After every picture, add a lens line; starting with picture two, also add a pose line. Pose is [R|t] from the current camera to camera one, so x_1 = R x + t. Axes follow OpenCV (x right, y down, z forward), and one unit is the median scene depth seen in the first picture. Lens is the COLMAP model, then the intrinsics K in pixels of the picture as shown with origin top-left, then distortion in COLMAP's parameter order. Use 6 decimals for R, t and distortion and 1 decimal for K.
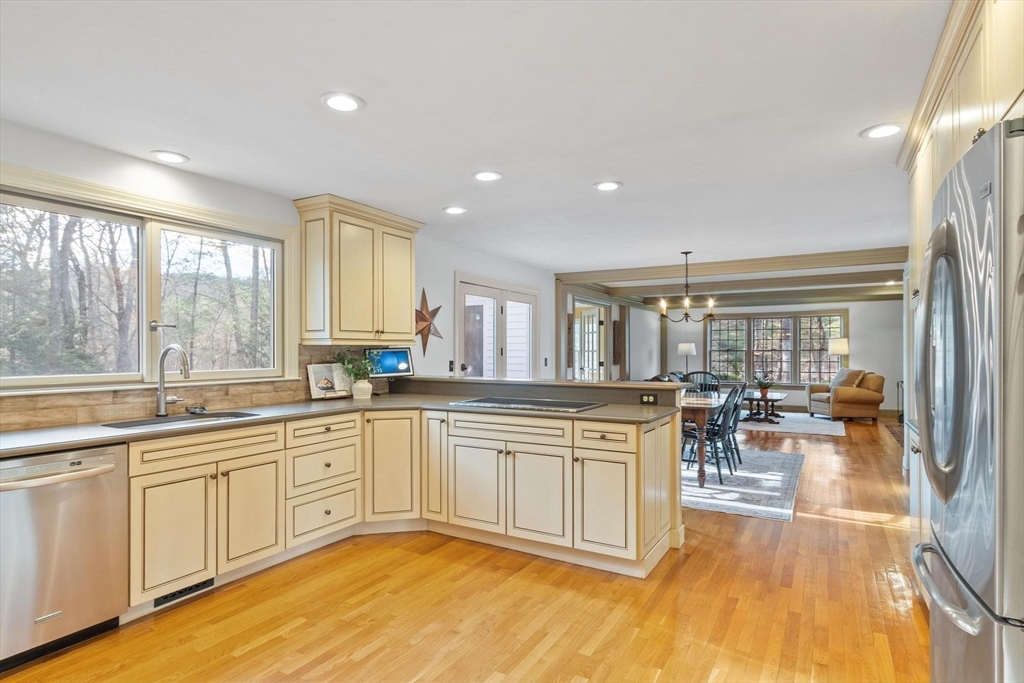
lens RADIAL K [[558.7, 0, 506.2], [0, 558.7, 345.8], [0, 0, 1]] dist [0.004181, 0.000328]
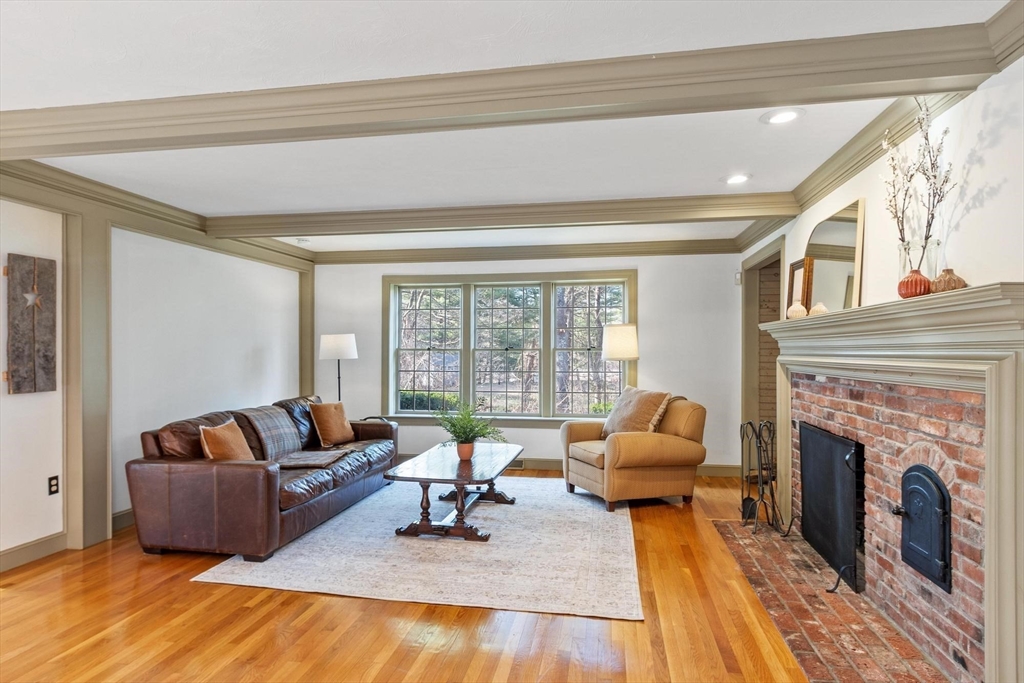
lens RADIAL K [[604.0, 0, 510.5], [0, 604.0, 344.1], [0, 0, 1]] dist [-0.001404, -0.000084]
pose [[0.936446, 0.000338, 0.350812, 0.228480], [-0.002036, 0.999988, 0.004472, 0.000171], [-0.350806, -0.004902, 0.936435, 0.386970]]
